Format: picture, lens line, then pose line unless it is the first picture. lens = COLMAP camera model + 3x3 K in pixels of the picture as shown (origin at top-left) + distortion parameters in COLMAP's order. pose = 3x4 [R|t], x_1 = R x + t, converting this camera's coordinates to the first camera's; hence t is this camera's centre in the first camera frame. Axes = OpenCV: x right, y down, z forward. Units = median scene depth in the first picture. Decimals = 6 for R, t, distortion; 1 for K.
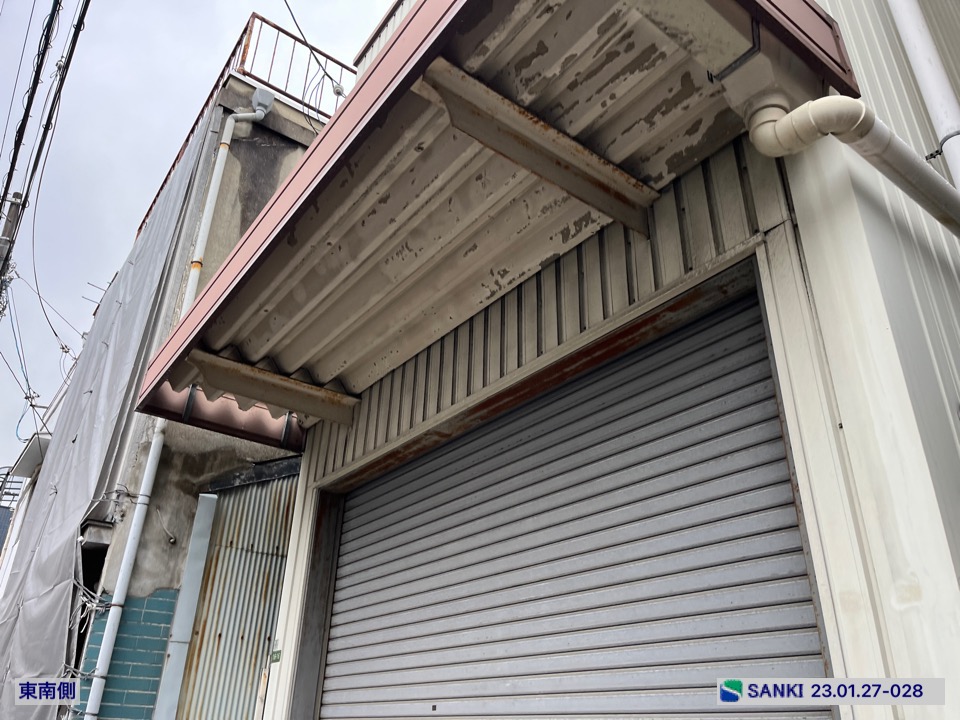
lens RADIAL K [[717.5, 0, 482.2], [0, 717.5, 376.6], [0, 0, 1]] dist [0.068974, -0.092826]
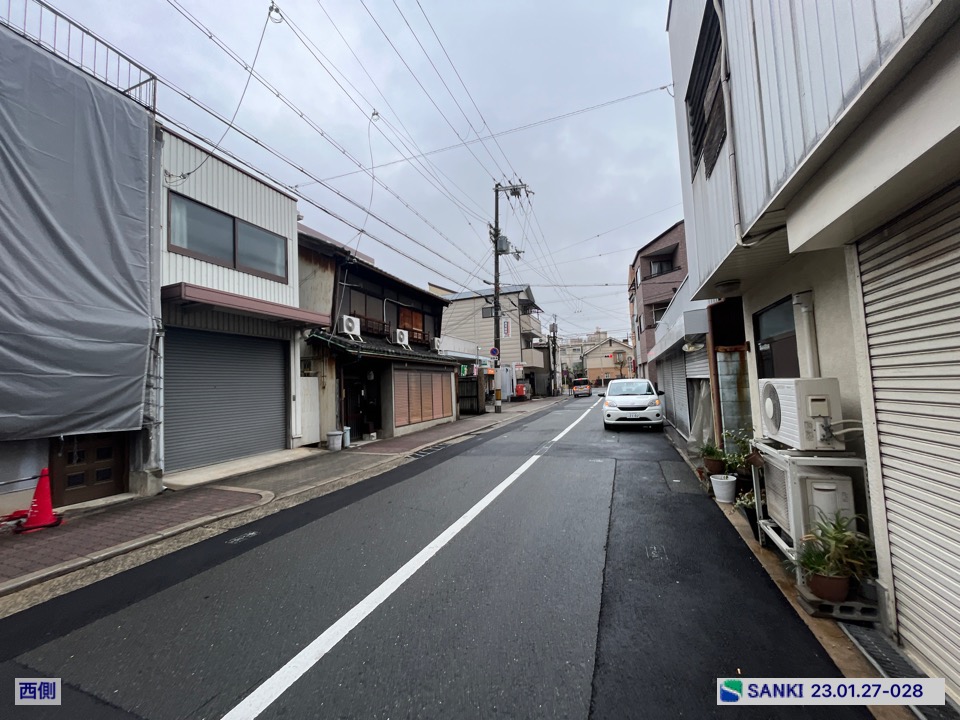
lens RADIAL K [[385.6, 0, 479.1], [0, 385.6, 361.5], [0, 0, 1]] dist [-0.003223, -0.000164]
pose [[-0.539203, 0.054772, 0.840393, -3.500962], [-0.350046, 0.893026, -0.282795, 0.425301], [-0.765982, -0.446660, -0.462349, 0.936584]]
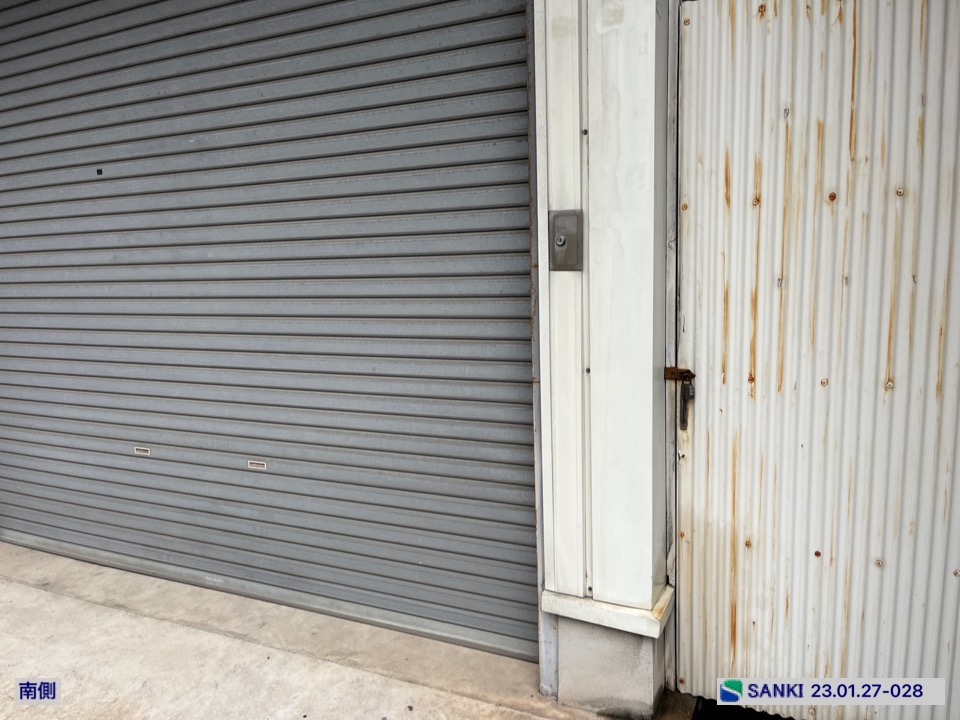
lens RADIAL K [[717.5, 0, 475.0], [0, 717.5, 373.5], [0, 0, 1]] dist [0.068974, -0.092826]
pose [[0.887224, -0.125301, 0.443997, -0.087957], [-0.158207, 0.821413, 0.547952, 0.087397], [-0.433364, -0.556400, 0.708954, -0.006317]]
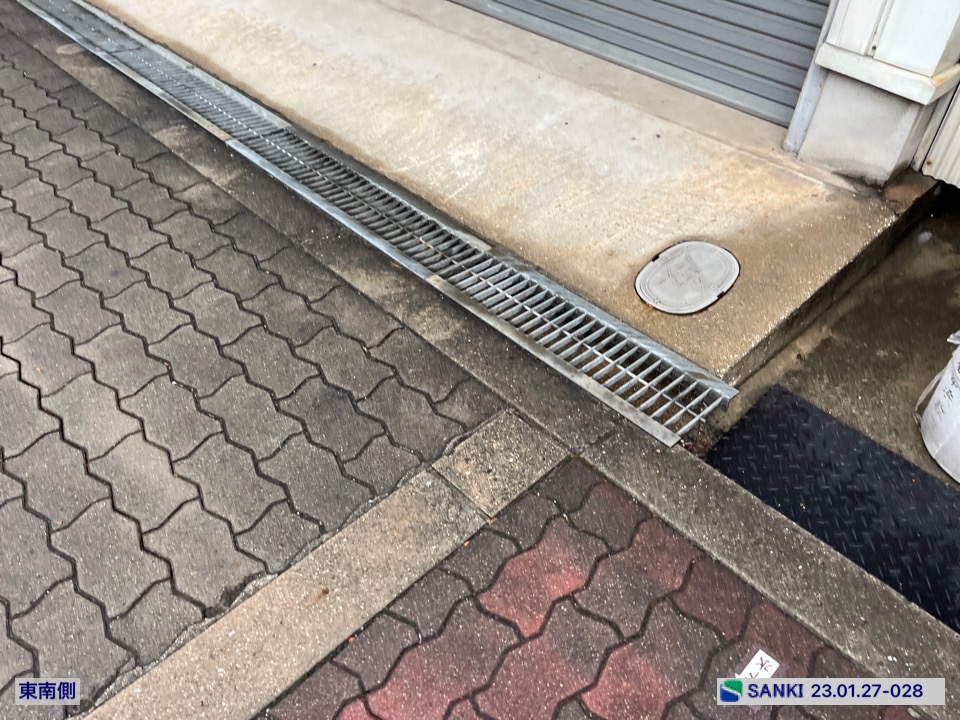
lens RADIAL K [[717.5, 0, 493.6], [0, 717.5, 387.9], [0, 0, 1]] dist [0.068974, -0.092826]
pose [[0.992123, -0.087205, 0.089924, -0.143039], [-0.057873, 0.317561, 0.946470, 0.106706], [-0.111093, -0.944219, 0.310013, -0.142505]]
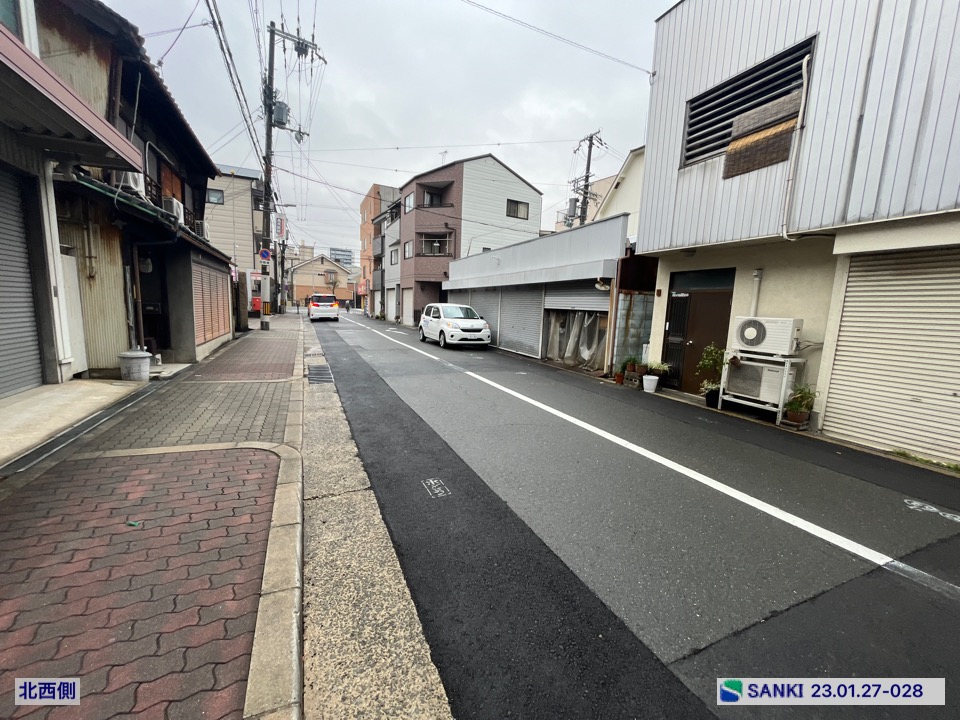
lens RADIAL K [[385.6, 0, 479.0], [0, 385.6, 360.9], [0, 0, 1]] dist [-0.003223, -0.000164]
pose [[-0.973486, -0.092927, 0.209021, -2.117761], [-0.155637, 0.938730, -0.307512, 0.885699], [-0.167638, -0.331890, -0.928303, 1.726563]]
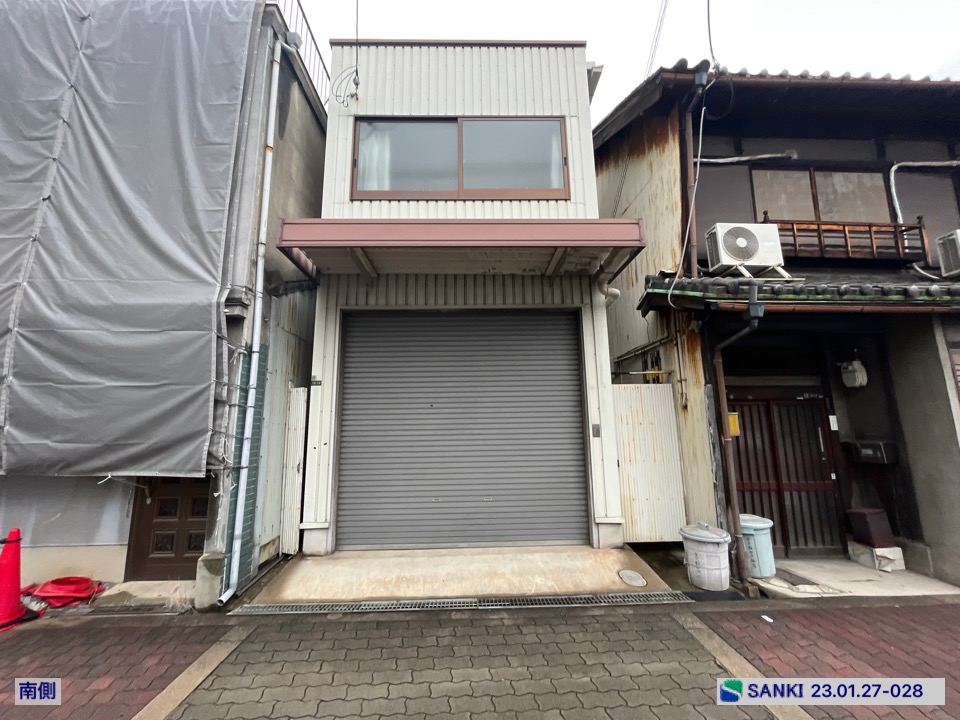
lens RADIAL K [[385.6, 0, 478.9], [0, 385.6, 362.6], [0, 0, 1]] dist [-0.003223, -0.000164]
pose [[0.583009, 0.104481, 0.805720, -1.265955], [-0.339521, 0.932285, 0.124780, 0.036022], [-0.738124, -0.346307, 0.579004, 0.017987]]
